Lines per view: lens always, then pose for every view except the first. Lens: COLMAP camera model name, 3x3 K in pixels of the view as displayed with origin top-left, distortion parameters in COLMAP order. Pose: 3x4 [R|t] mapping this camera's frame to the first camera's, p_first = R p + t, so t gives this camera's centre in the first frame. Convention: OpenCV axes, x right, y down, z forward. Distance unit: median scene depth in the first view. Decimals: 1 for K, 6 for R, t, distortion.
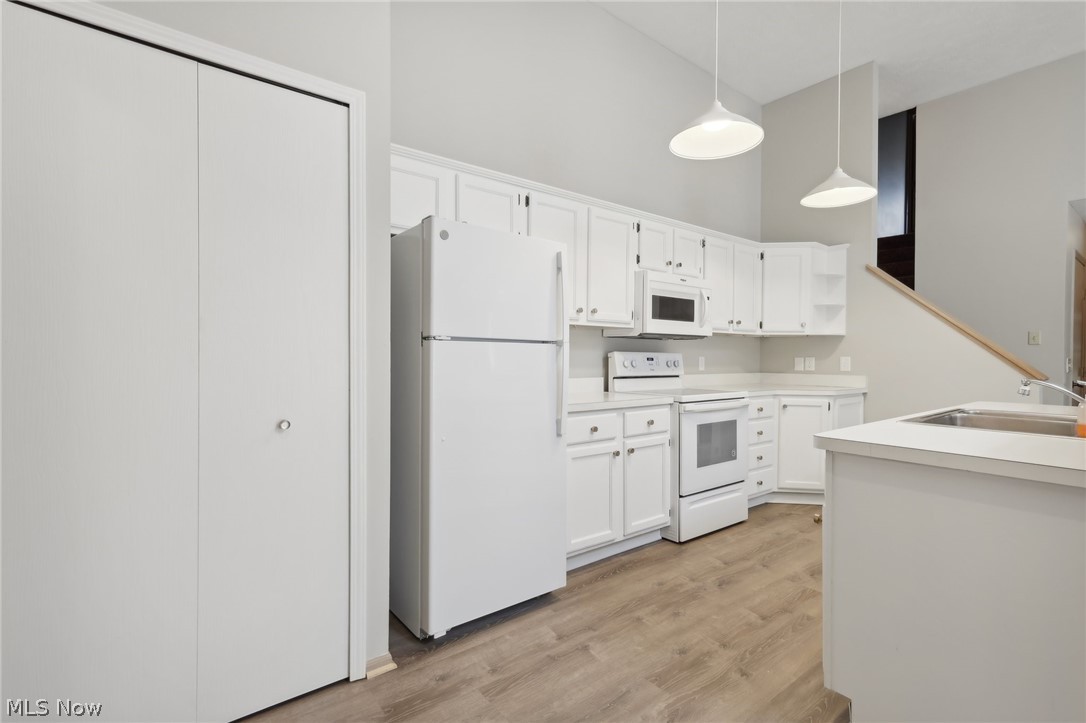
lens RADIAL K [[496.3, 0, 546.5], [0, 496.3, 358.0], [0, 0, 1]] dist [0.008777, 0.000815]
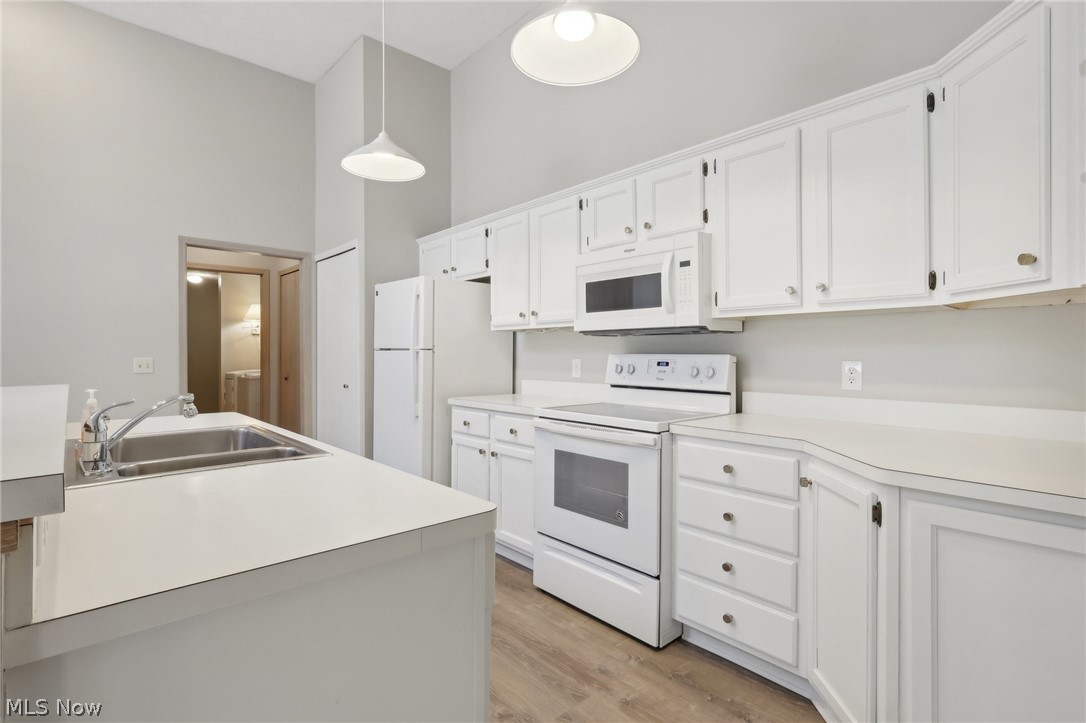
lens RADIAL K [[522.4, 0, 545.9], [0, 522.4, 351.5], [0, 0, 1]] dist [-0.004997, -0.000436]
pose [[0.070004, -0.010474, -0.997492, 1.035927], [-0.003285, 0.999937, -0.010730, -0.007399], [0.997541, 0.004028, 0.069966, 0.868745]]
